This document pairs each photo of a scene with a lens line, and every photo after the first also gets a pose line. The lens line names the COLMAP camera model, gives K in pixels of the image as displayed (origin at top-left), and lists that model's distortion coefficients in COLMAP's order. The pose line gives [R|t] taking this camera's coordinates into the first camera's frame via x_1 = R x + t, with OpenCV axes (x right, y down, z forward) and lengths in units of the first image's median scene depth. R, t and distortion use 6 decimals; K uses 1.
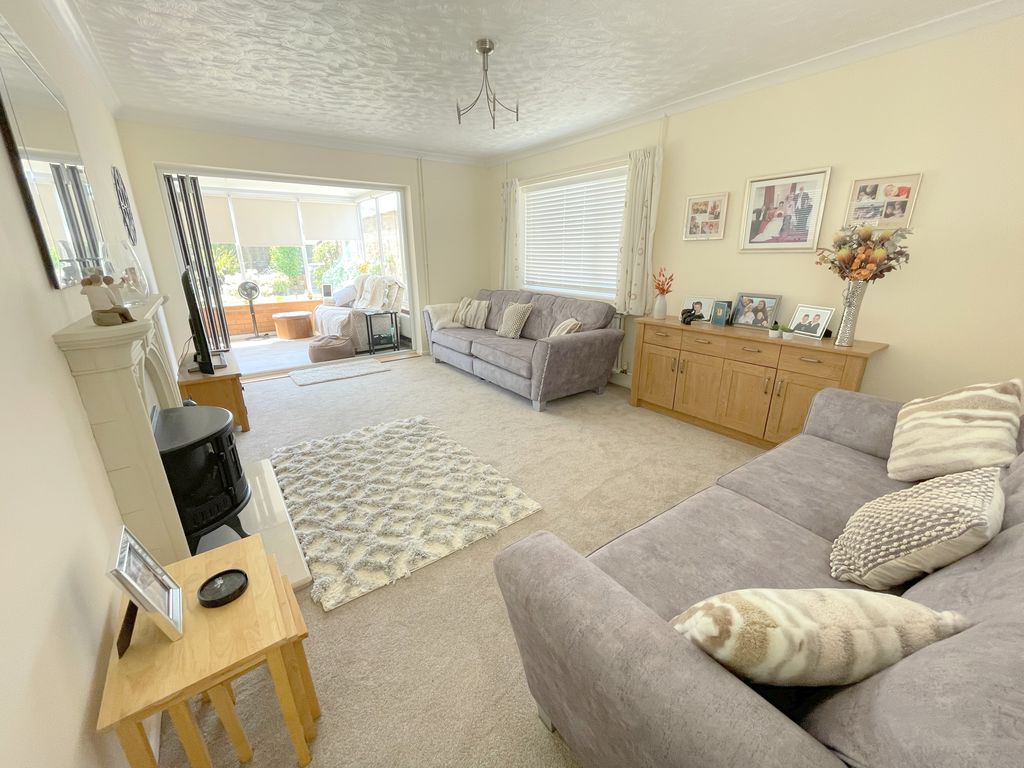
lens RADIAL K [[411.8, 0, 514.8], [0, 411.8, 382.5], [0, 0, 1]] dist [-0.004416, -0.000243]
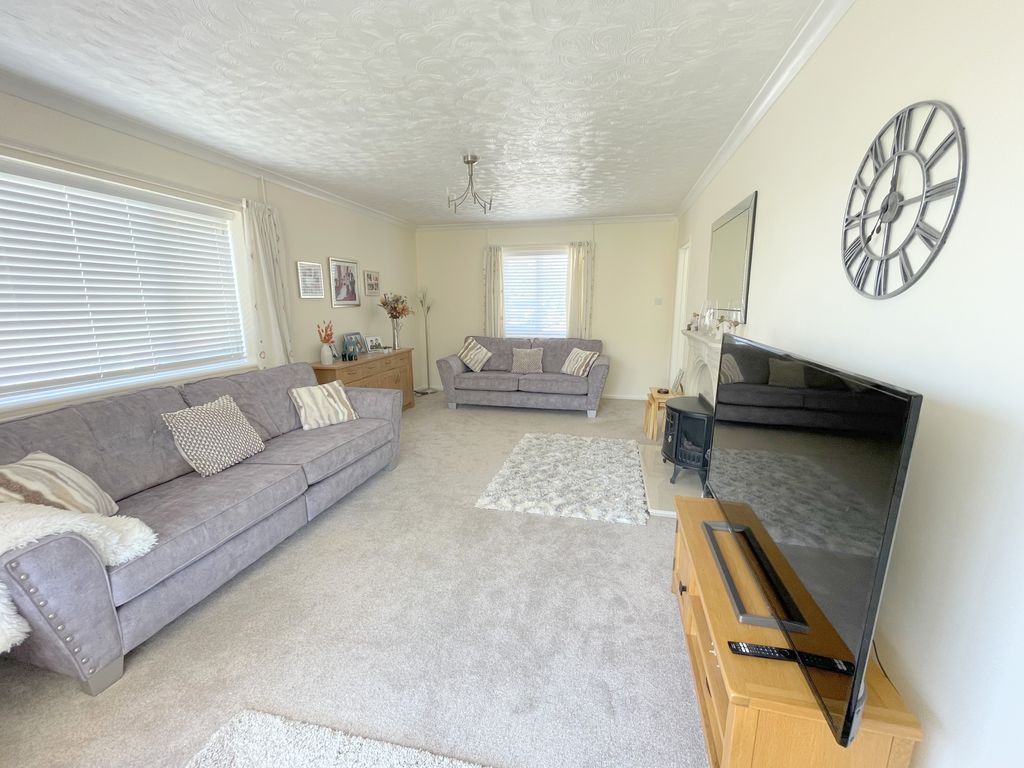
lens RADIAL K [[411.8, 0, 520.8], [0, 411.8, 382.8], [0, 0, 1]] dist [-0.004416, -0.000243]
pose [[-0.652626, -0.142890, 0.744085, -1.035334], [0.233993, 0.896041, 0.377302, -0.508329], [-0.720643, 0.420348, -0.551345, 1.552331]]
